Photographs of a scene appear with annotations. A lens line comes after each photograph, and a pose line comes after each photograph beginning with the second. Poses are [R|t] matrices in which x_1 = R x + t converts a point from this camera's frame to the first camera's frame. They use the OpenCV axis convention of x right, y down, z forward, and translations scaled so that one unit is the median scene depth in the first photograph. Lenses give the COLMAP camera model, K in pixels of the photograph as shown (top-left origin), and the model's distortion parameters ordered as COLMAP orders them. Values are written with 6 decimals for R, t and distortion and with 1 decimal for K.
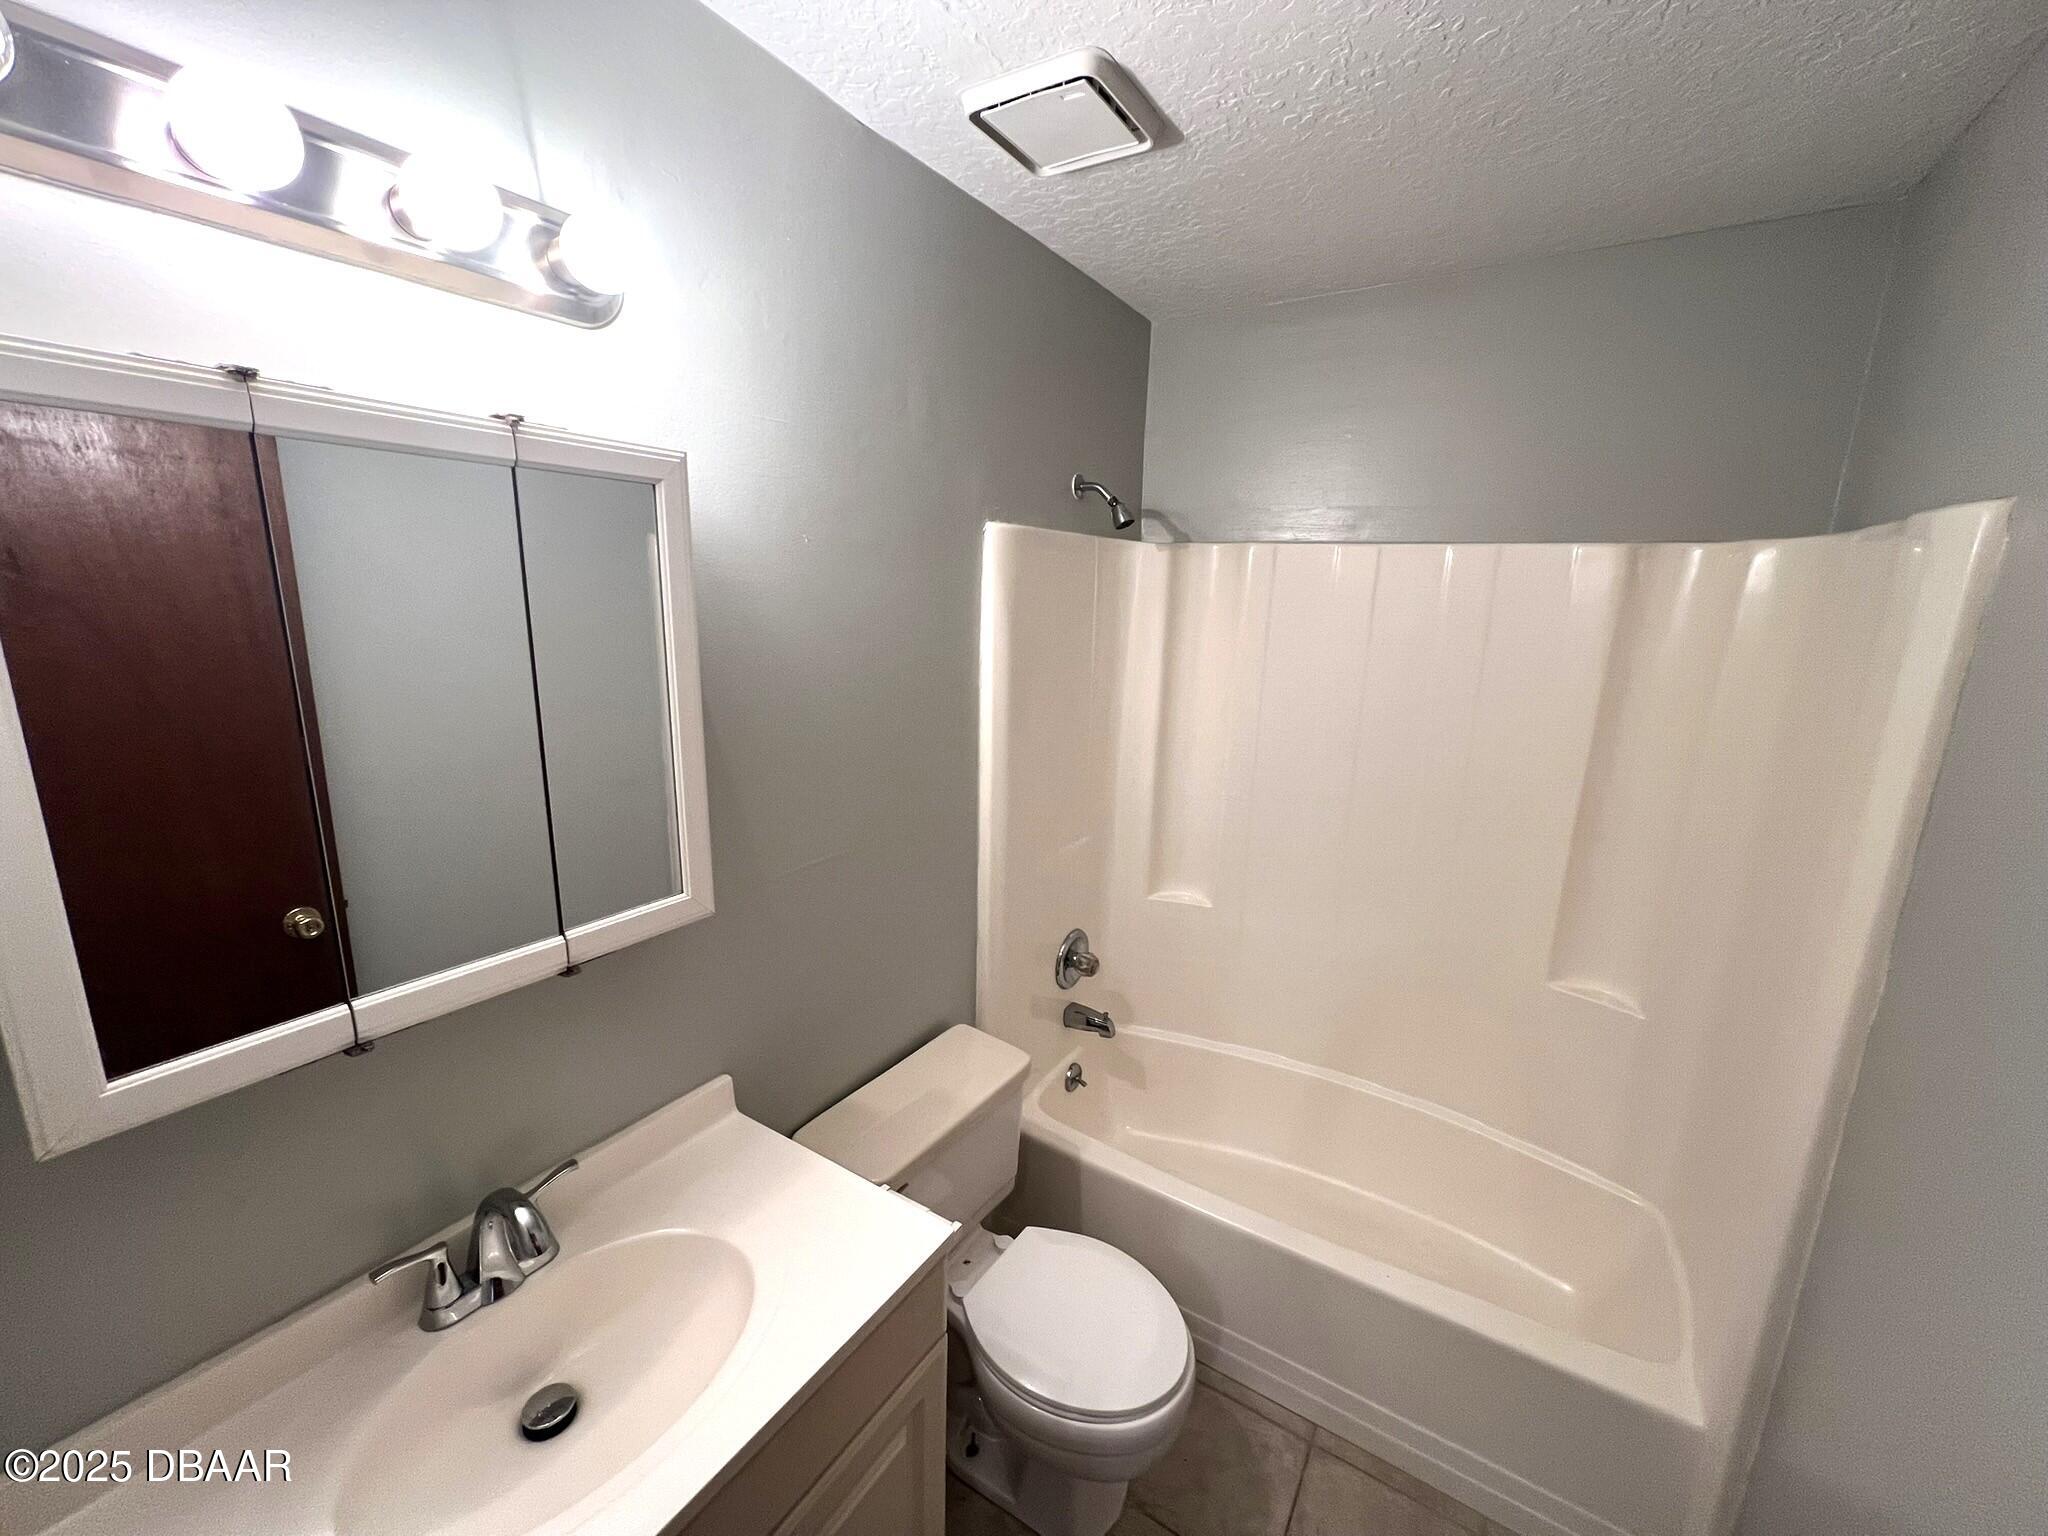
lens RADIAL K [[817.7, 0, 1028.5], [0, 817.7, 766.7], [0, 0, 1]] dist [-0.000285, 0.000466]
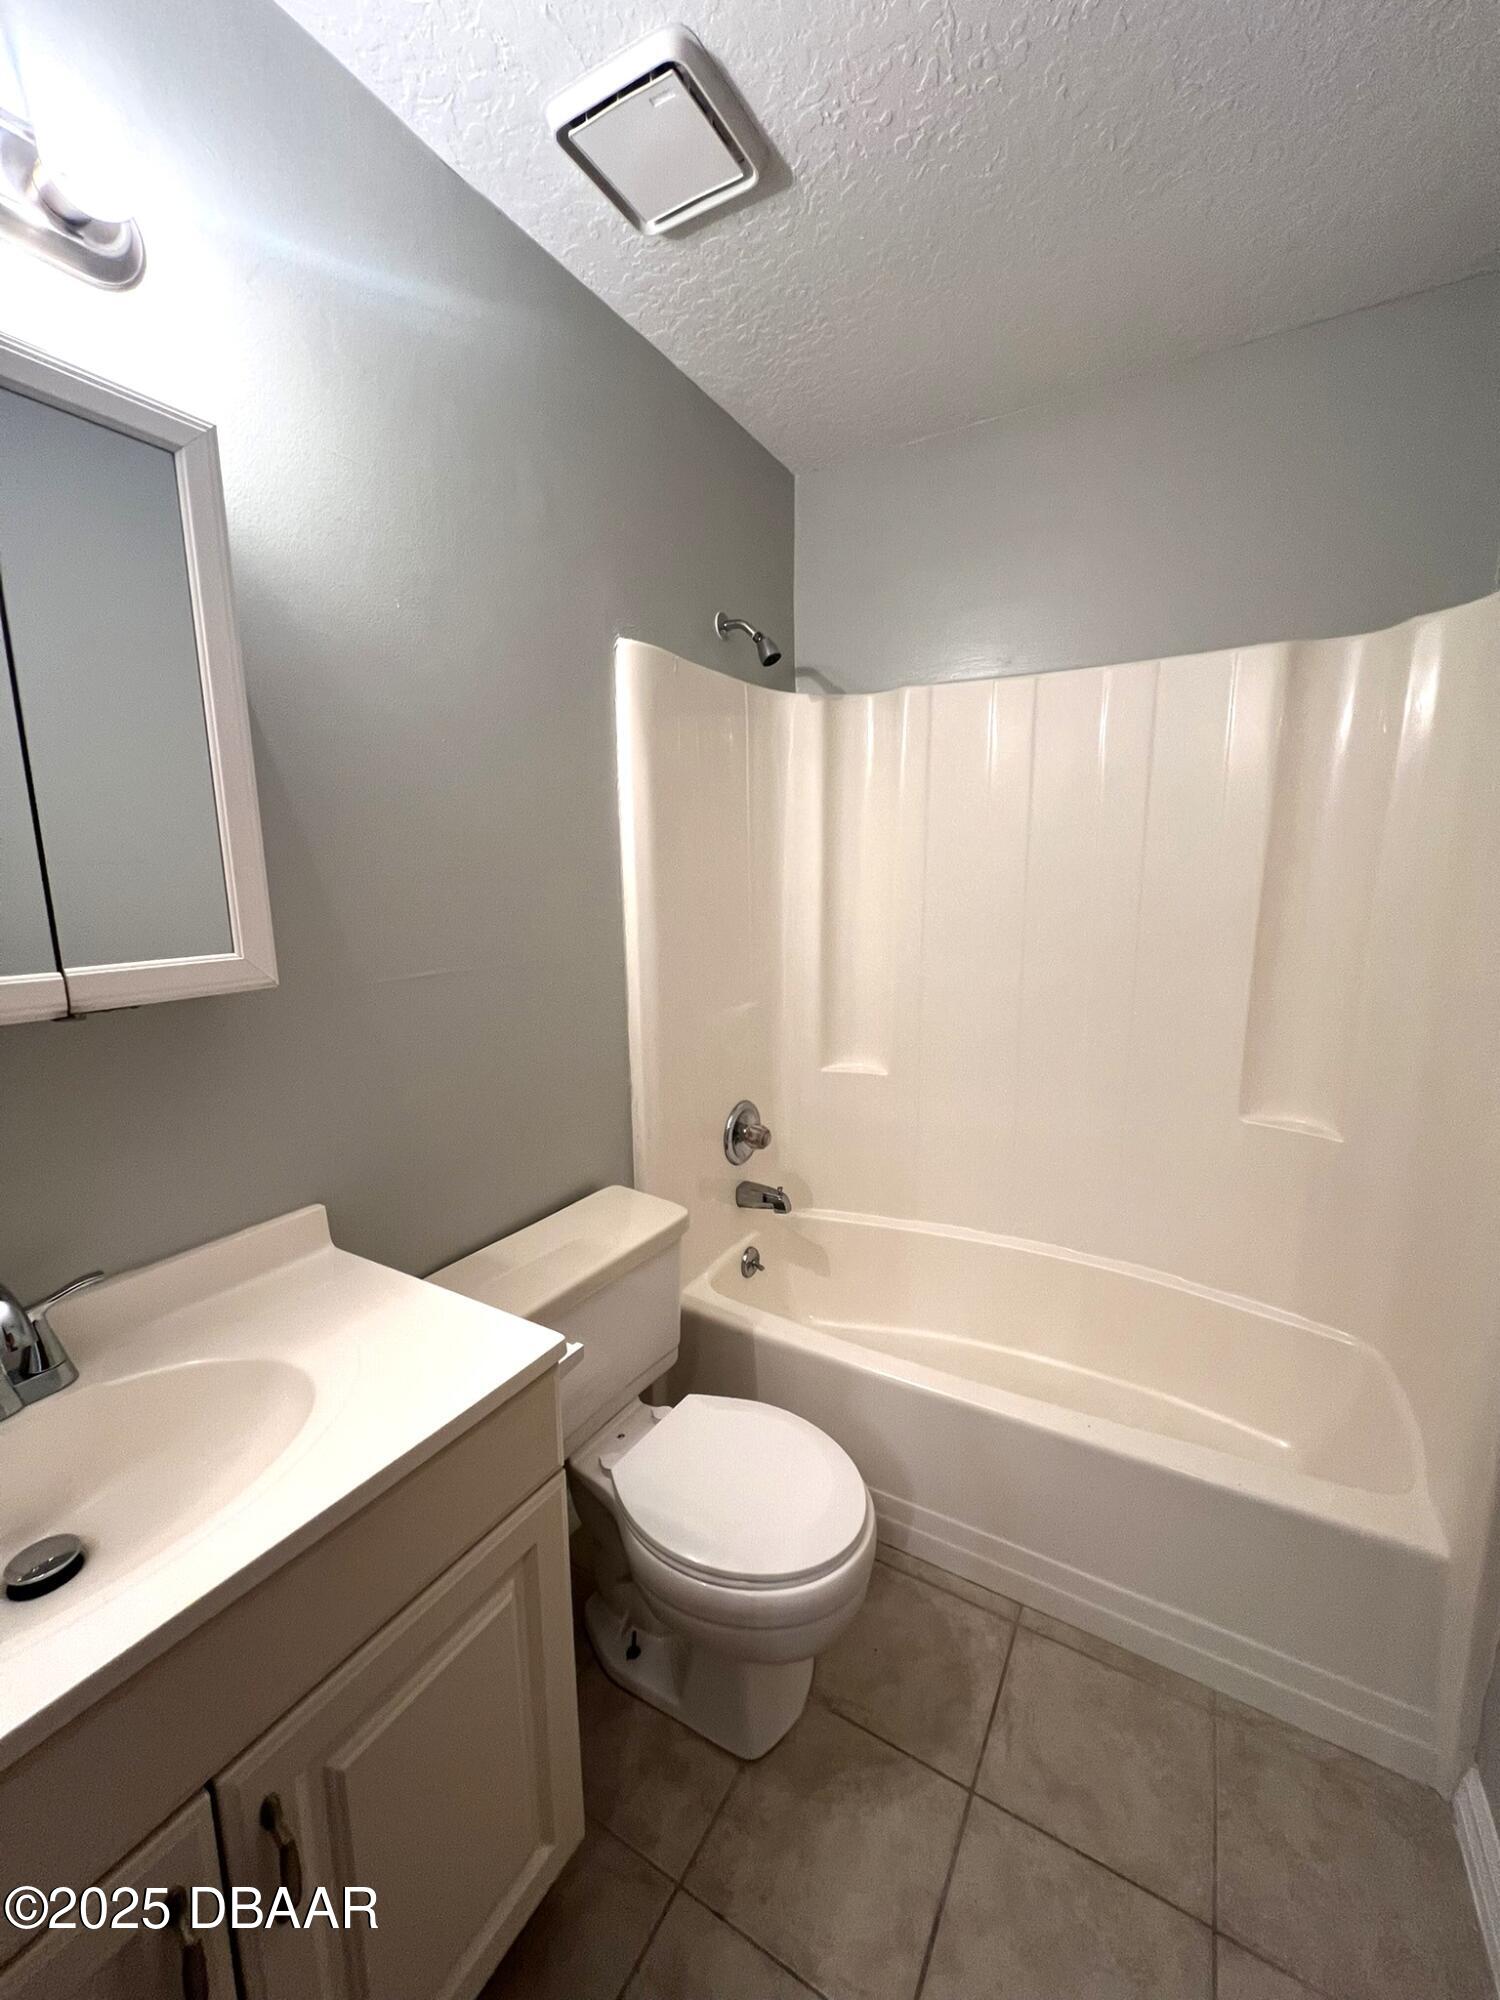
lens RADIAL K [[796.9, 0, 745.3], [0, 796.9, 998.8], [0, 0, 1]] dist [-0.003547, -0.000069]
pose [[0.998807, -0.042807, 0.023488, 0.057819], [0.043889, 0.997898, -0.047677, 0.171723], [-0.021398, 0.048651, 0.998587, 0.104725]]
